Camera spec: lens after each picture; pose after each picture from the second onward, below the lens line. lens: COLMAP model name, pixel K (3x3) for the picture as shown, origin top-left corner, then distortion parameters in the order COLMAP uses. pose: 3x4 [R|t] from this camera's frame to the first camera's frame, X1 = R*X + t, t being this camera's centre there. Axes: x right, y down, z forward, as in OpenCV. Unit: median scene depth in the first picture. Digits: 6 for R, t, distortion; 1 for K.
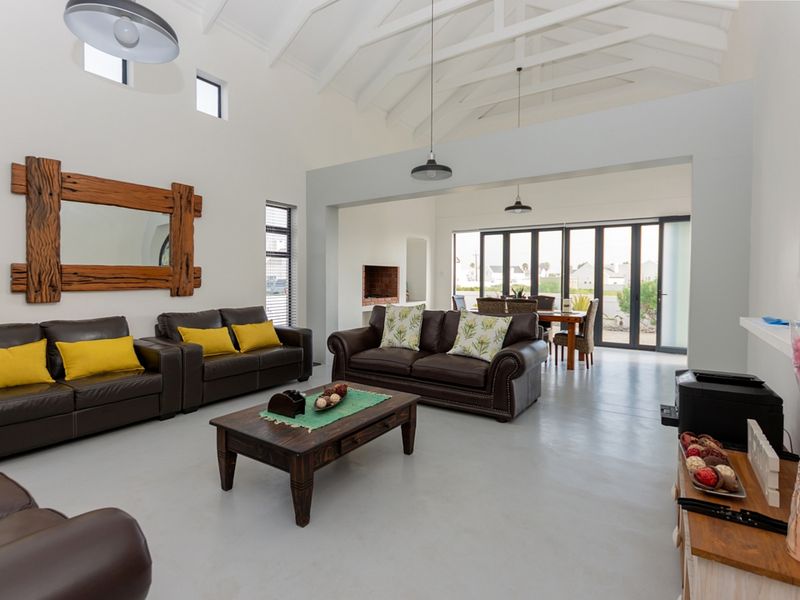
lens RADIAL K [[401.8, 0, 378.9], [0, 401.8, 289.4], [0, 0, 1]] dist [-0.013096, -0.002572]
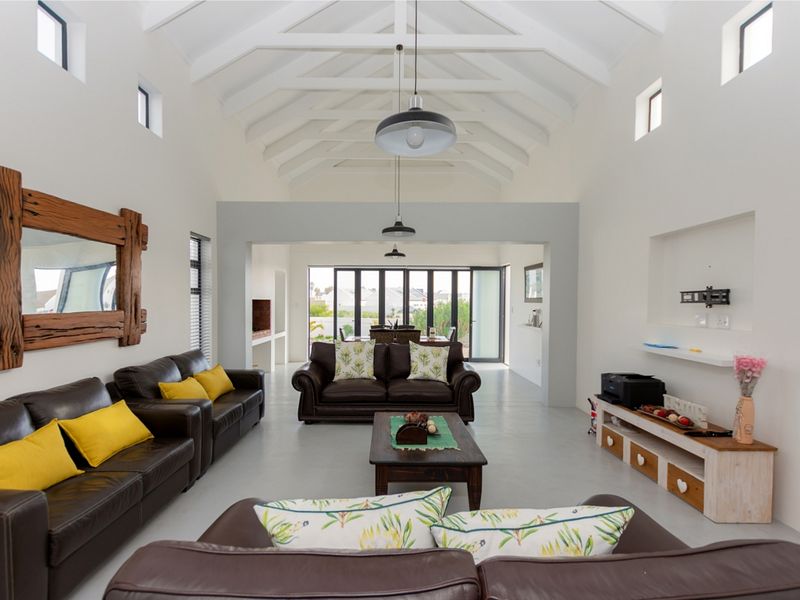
lens RADIAL K [[401.8, 0, 383.6], [0, 401.8, 302.7], [0, 0, 1]] dist [-0.013096, -0.002572]
pose [[0.819858, -0.002972, 0.572559, -0.525957], [0.015501, 0.999735, -0.017007, -0.048772], [-0.572357, 0.022819, 0.819687, 0.022843]]
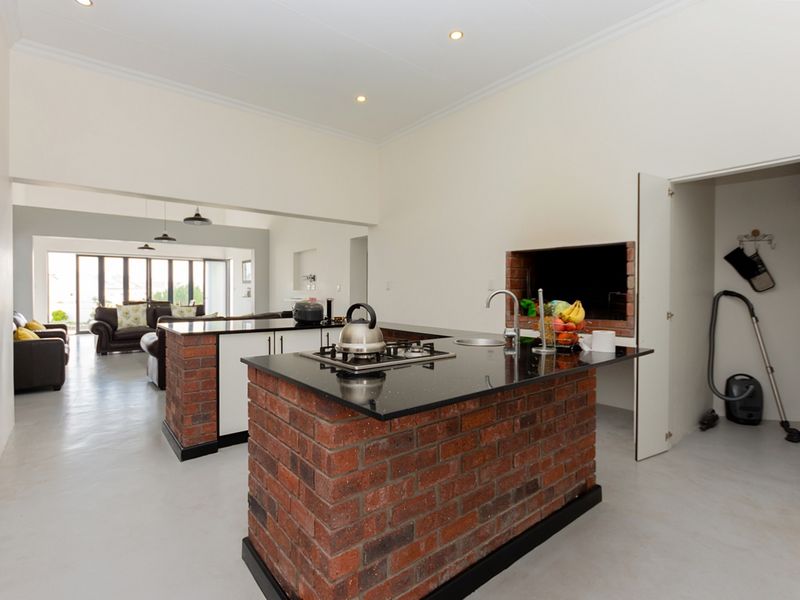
lens RADIAL K [[401.8, 0, 405.3], [0, 401.8, 300.2], [0, 0, 1]] dist [-0.013096, -0.002572]
pose [[0.254664, -0.027528, 0.966638, -1.378392], [0.028622, 0.999371, 0.020920, 0.016903], [-0.966606, 0.022340, 0.255292, -0.658360]]
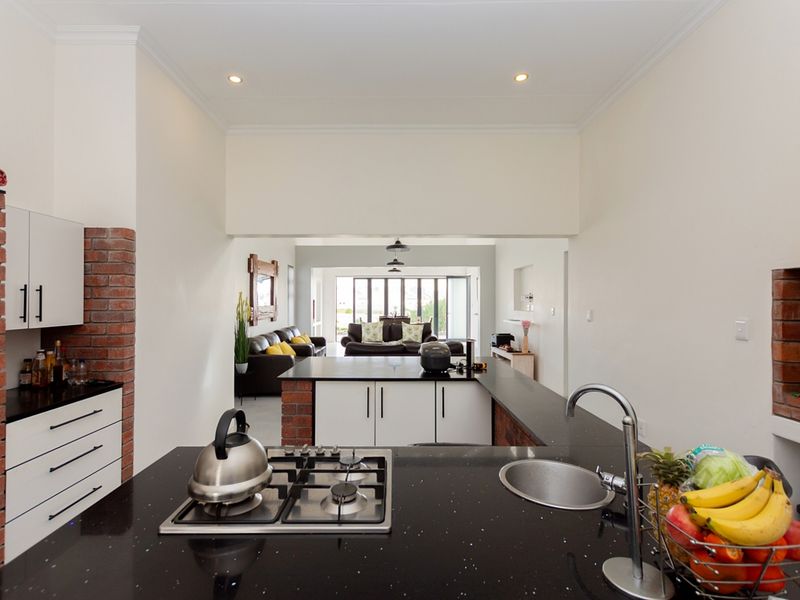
lens RADIAL K [[401.8, 0, 385.0], [0, 401.8, 301.2], [0, 0, 1]] dist [-0.013096, -0.002572]
pose [[0.822078, -0.009259, 0.569300, -1.088681], [0.022801, 0.999601, -0.016667, -0.032369], [-0.568919, 0.026682, 0.821961, -0.771567]]
